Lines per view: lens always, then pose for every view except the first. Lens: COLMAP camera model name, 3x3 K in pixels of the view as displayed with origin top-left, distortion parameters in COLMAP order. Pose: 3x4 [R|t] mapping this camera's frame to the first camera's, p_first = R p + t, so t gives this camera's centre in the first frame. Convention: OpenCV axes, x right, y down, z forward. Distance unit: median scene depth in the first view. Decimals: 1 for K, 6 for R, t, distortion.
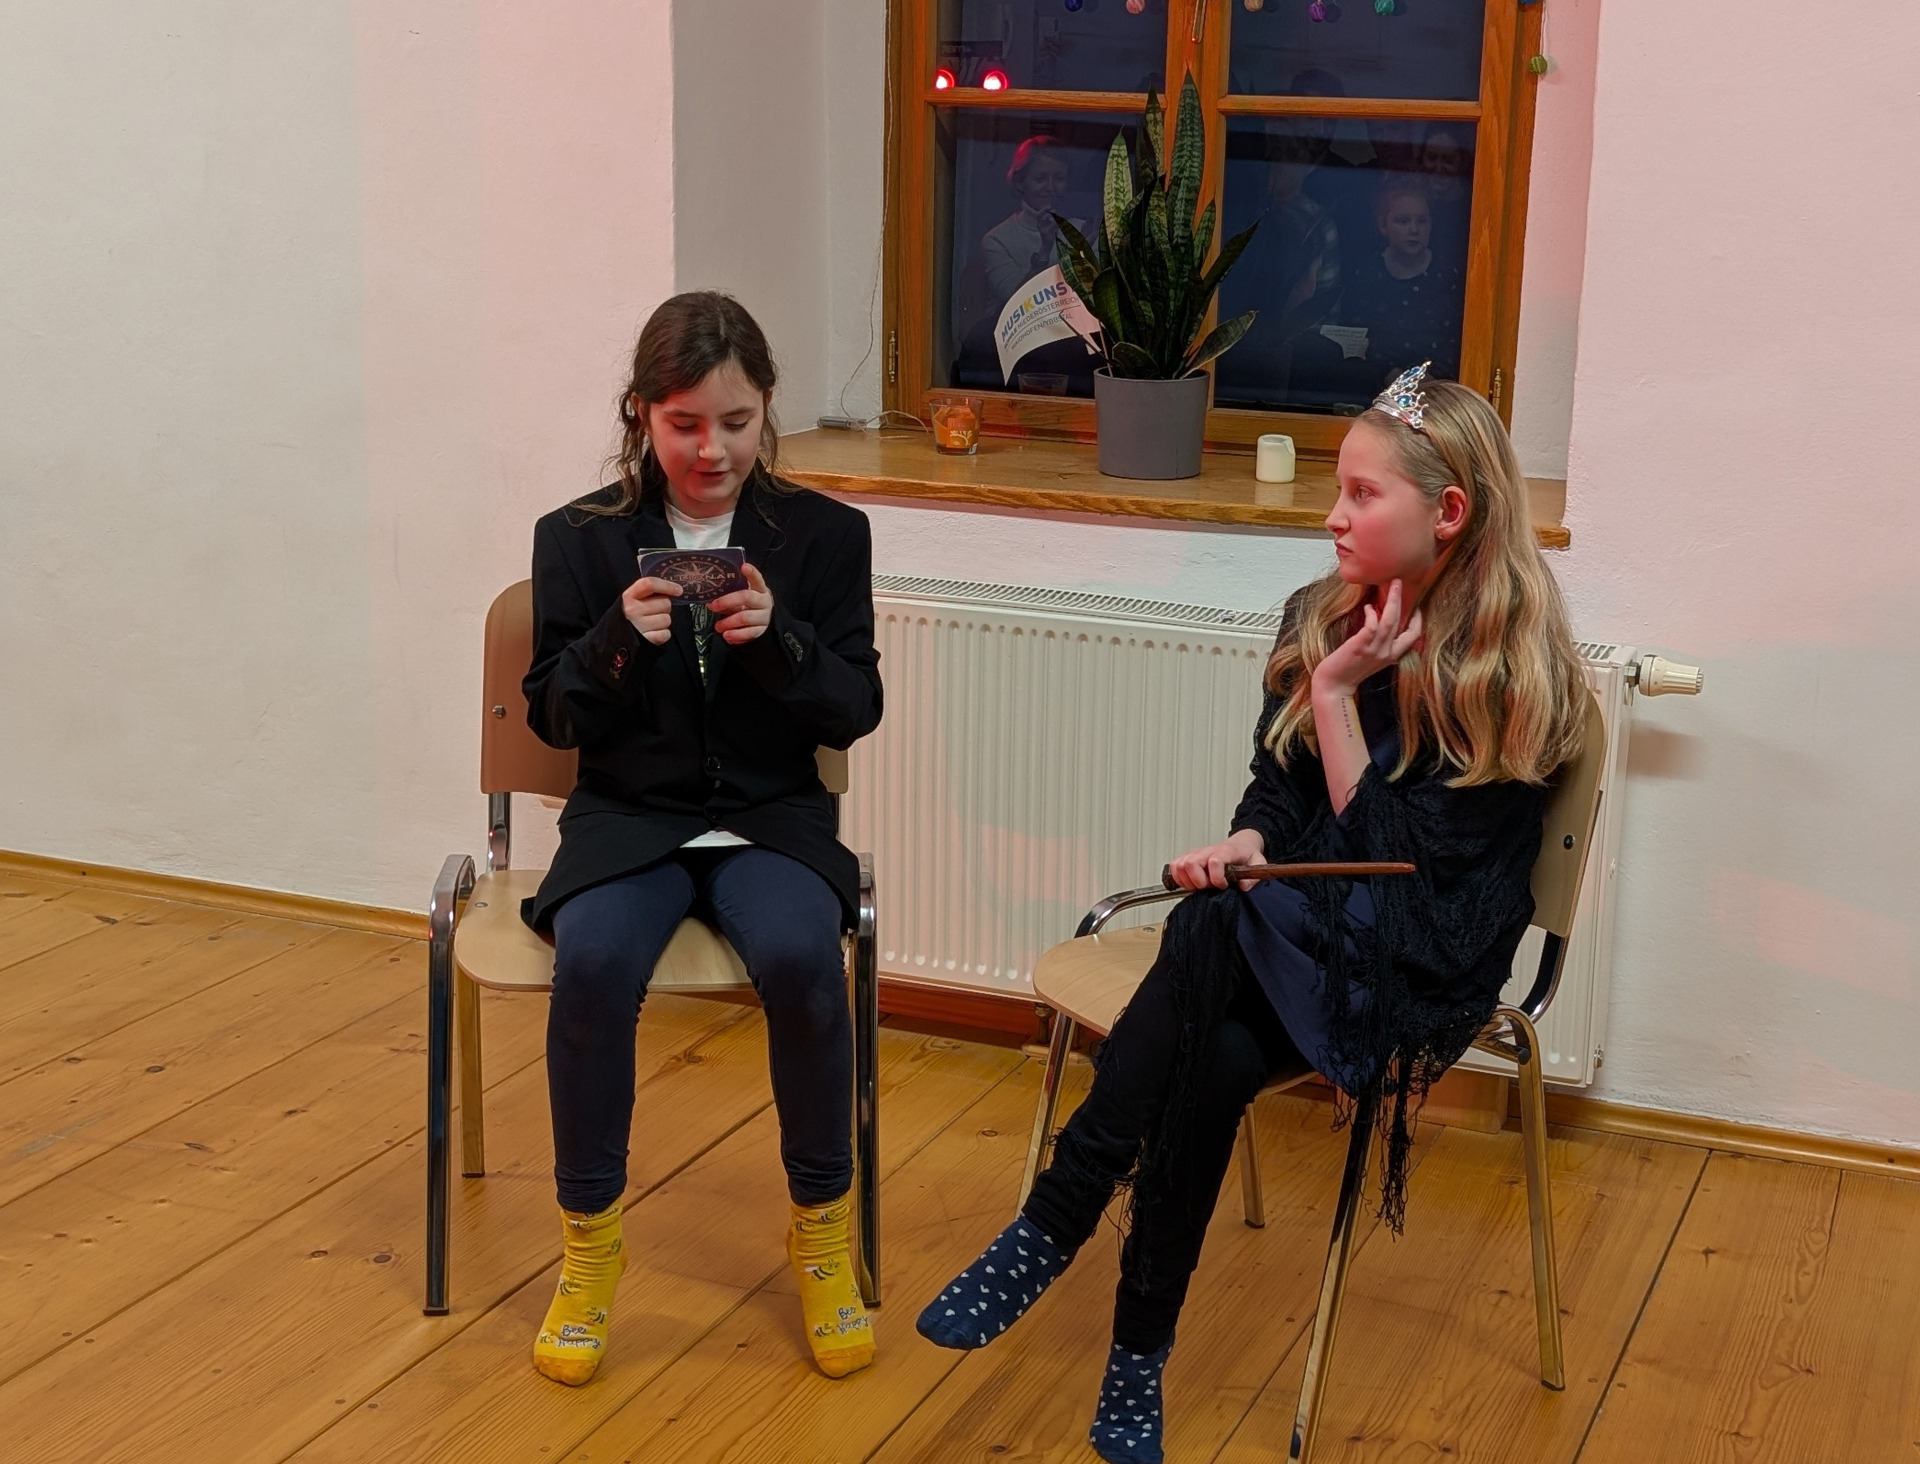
lens RADIAL K [[2724.2, 0, 1000.0], [0, 2724.2, 712.8], [0, 0, 1]] dist [0.192795, -0.706821]
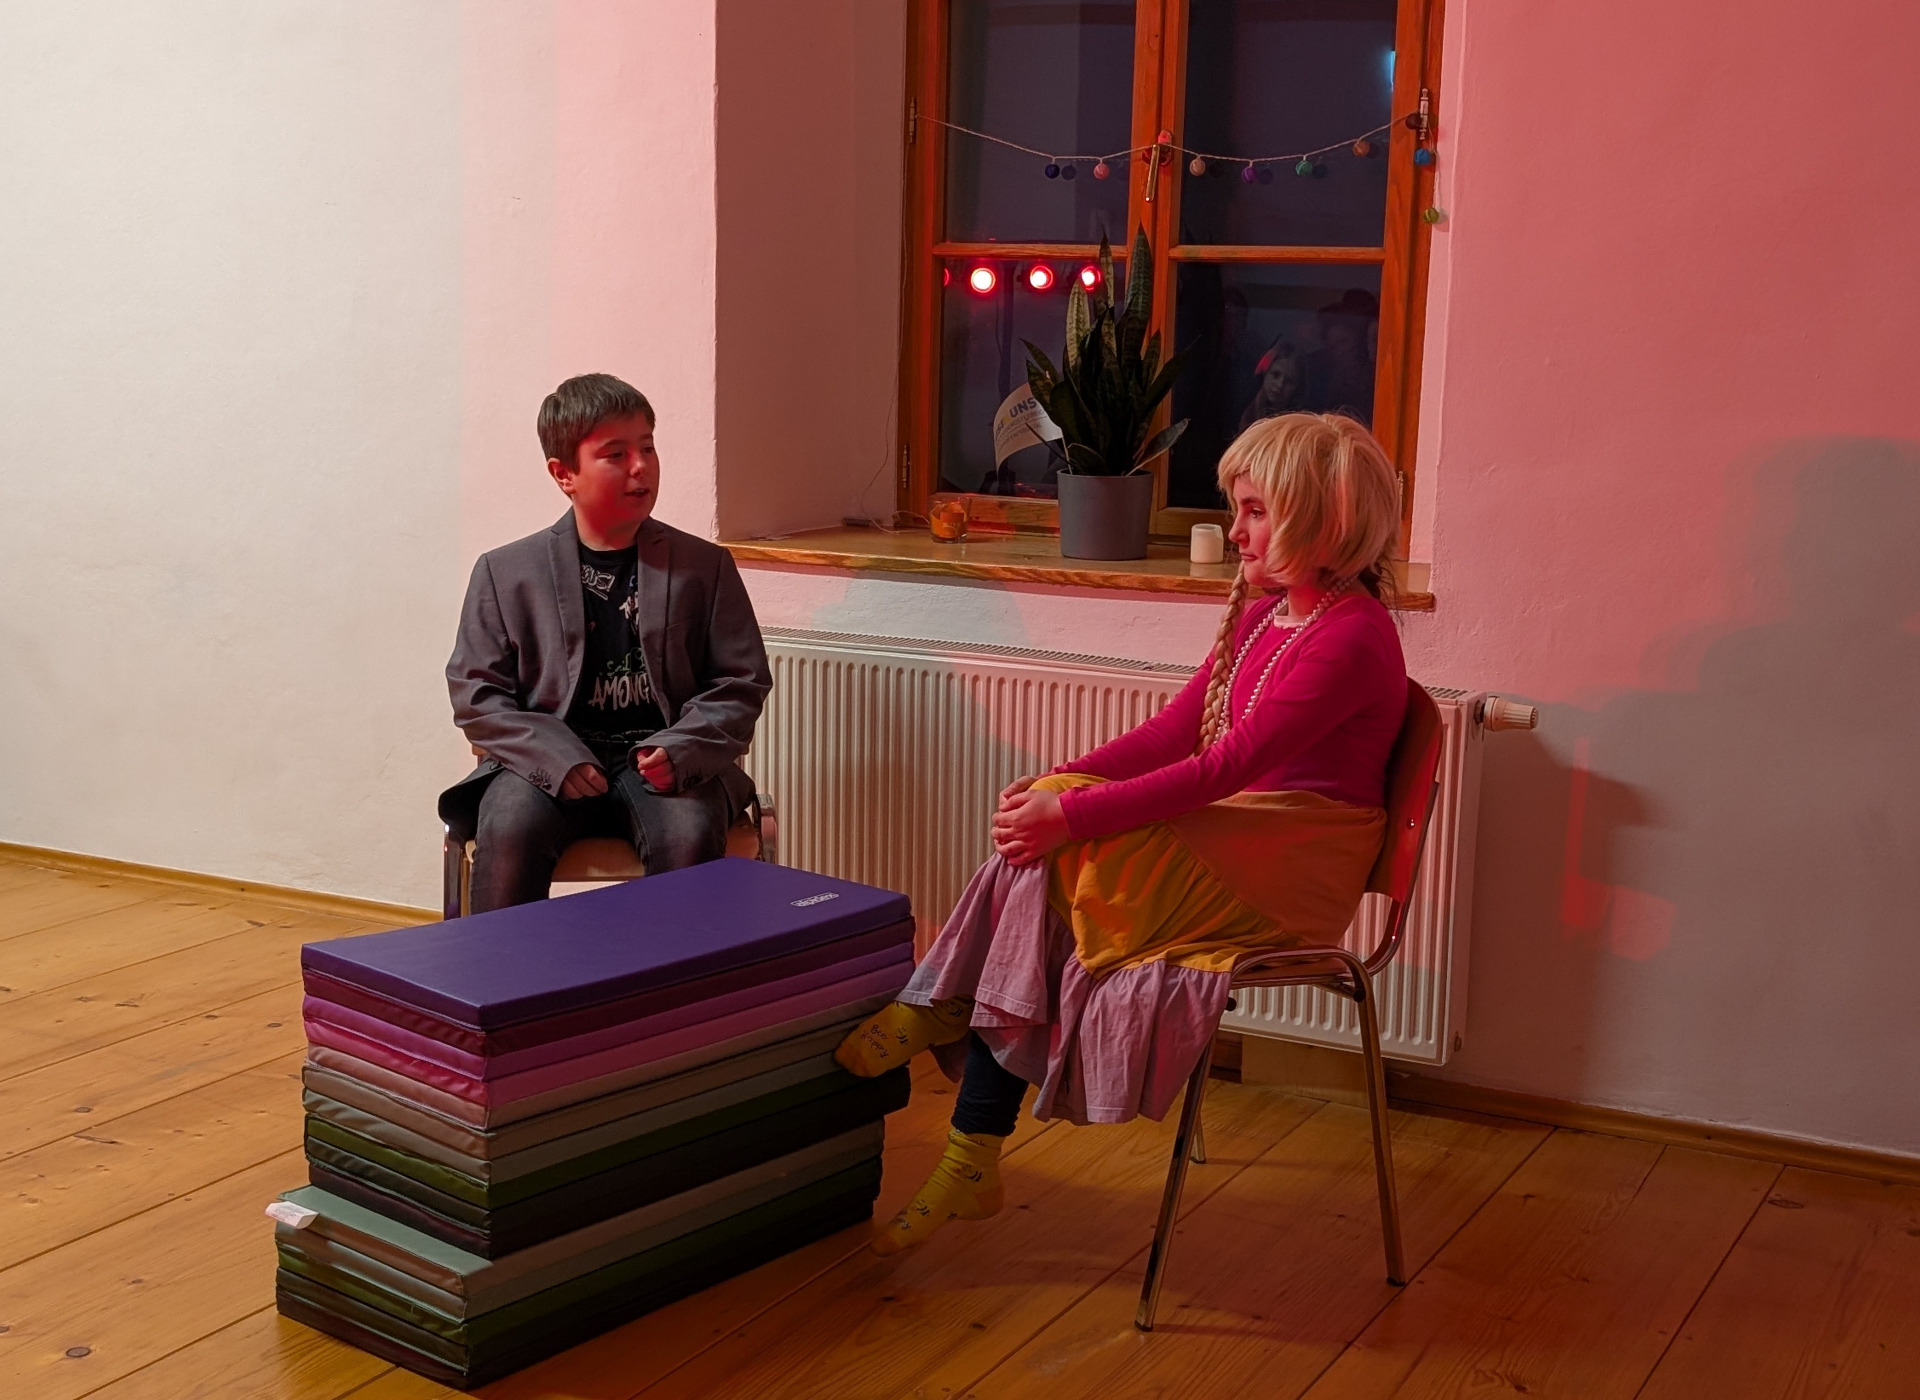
lens RADIAL K [[2559.5, 0, 912.1], [0, 2559.5, 739.1], [0, 0, 1]] dist [0.254928, -1.142002]
pose [[0.994014, 0.016672, -0.107972, 0.096474], [-0.023492, 0.997787, -0.062209, 0.065357], [0.106696, 0.064373, 0.992206, -0.121381]]
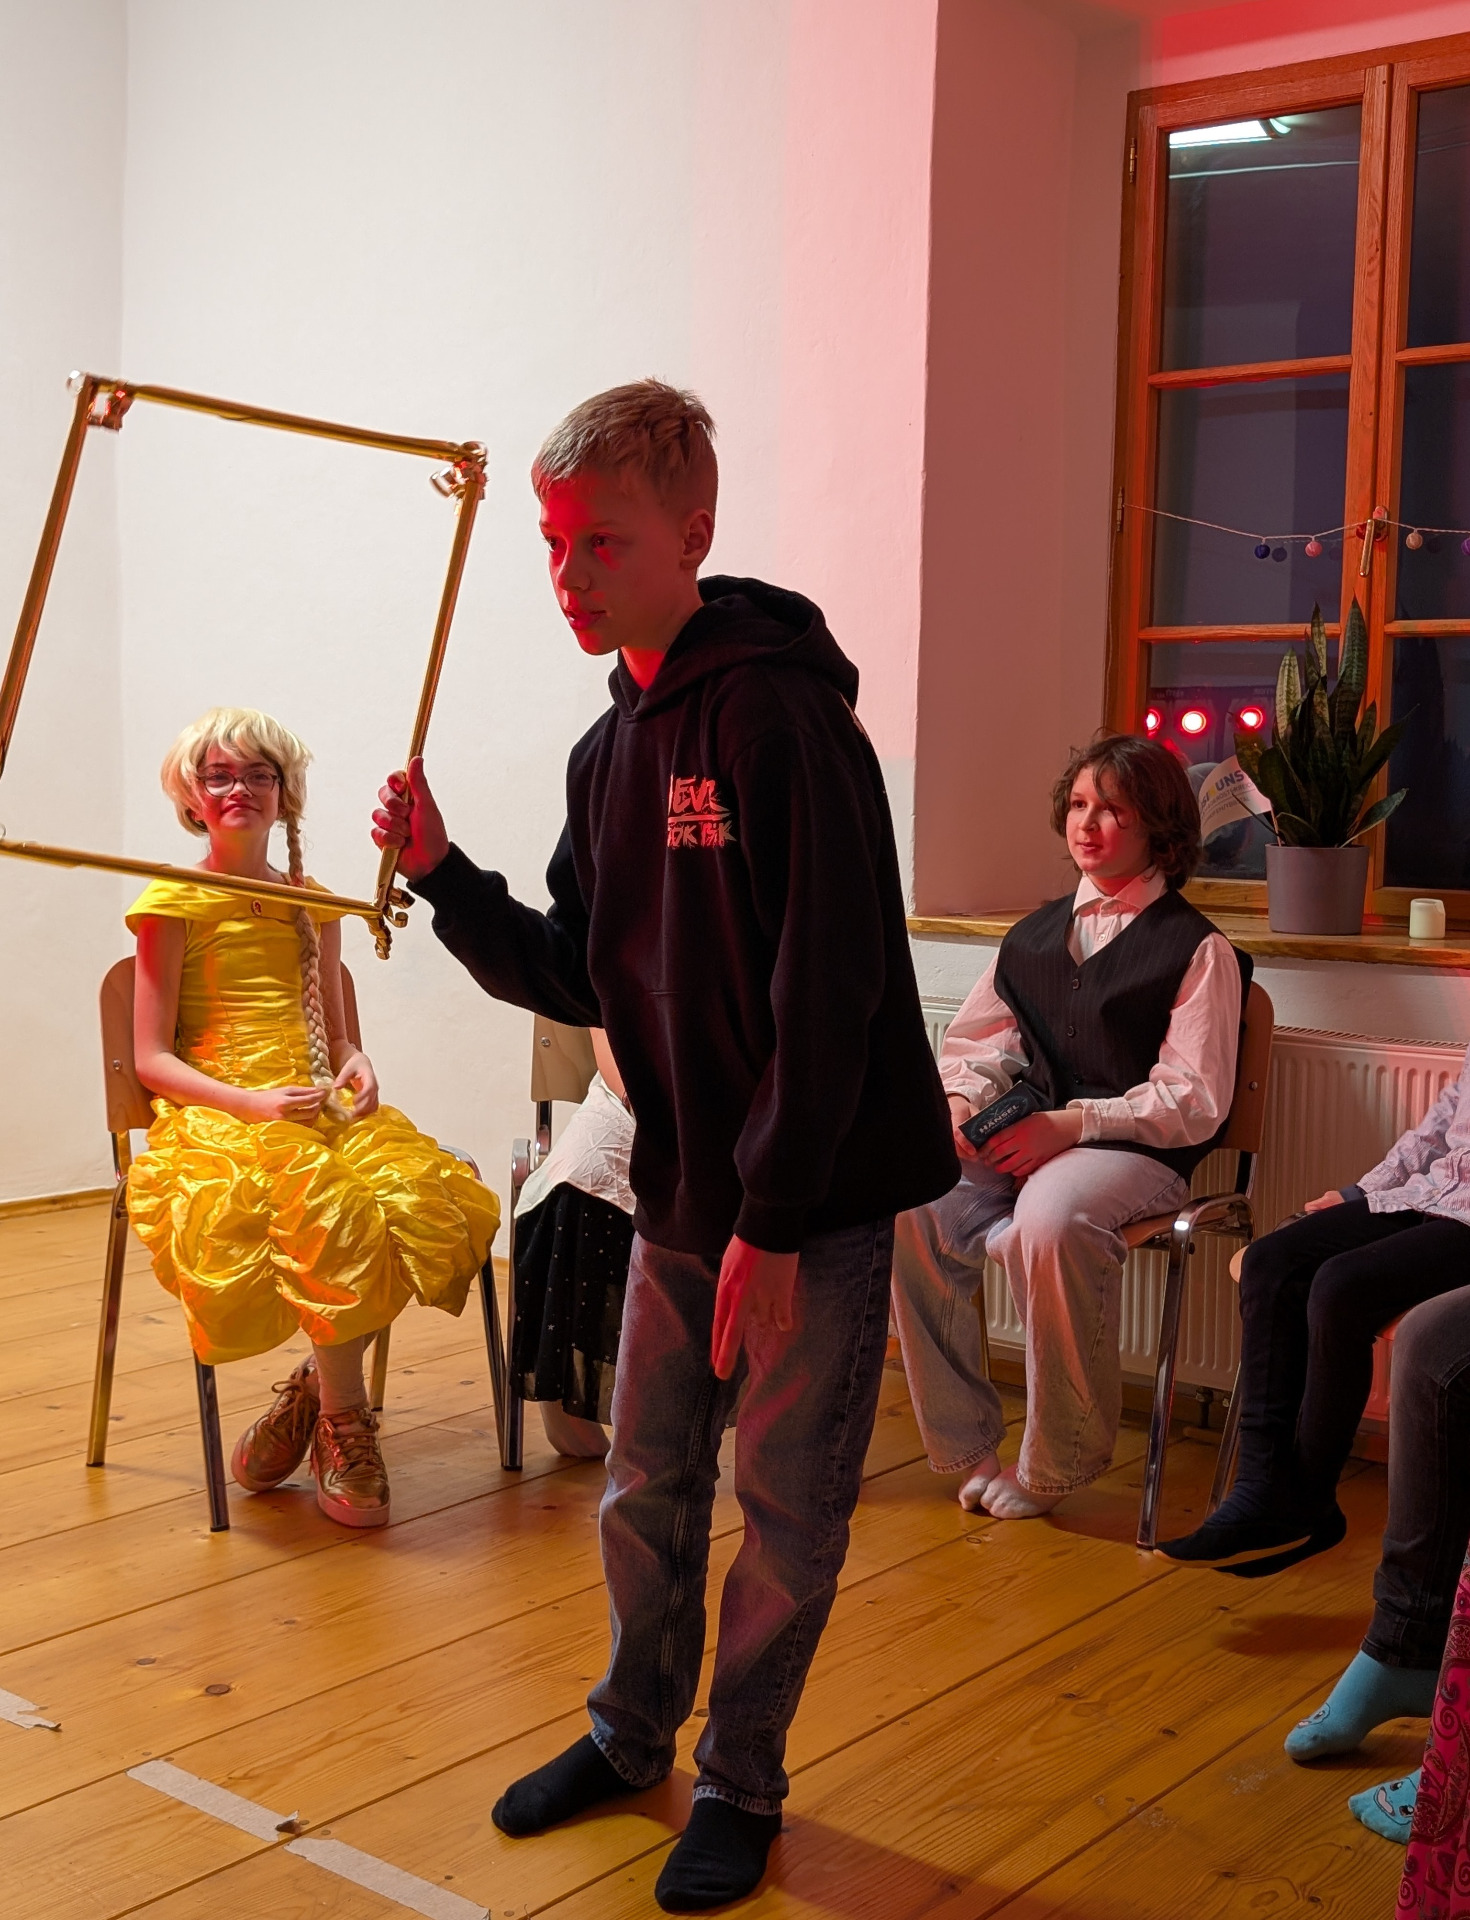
lens RADIAL K [[2330.2, 0, 711.3], [0, 2330.2, 941.0], [0, 0, 1]] dist [0.061196, -0.171693]
pose [[0.958737, 0.016173, -0.283835, 0.092767], [-0.064855, 0.984497, -0.162969, 0.094892], [0.276799, 0.174652, 0.944923, -0.000490]]
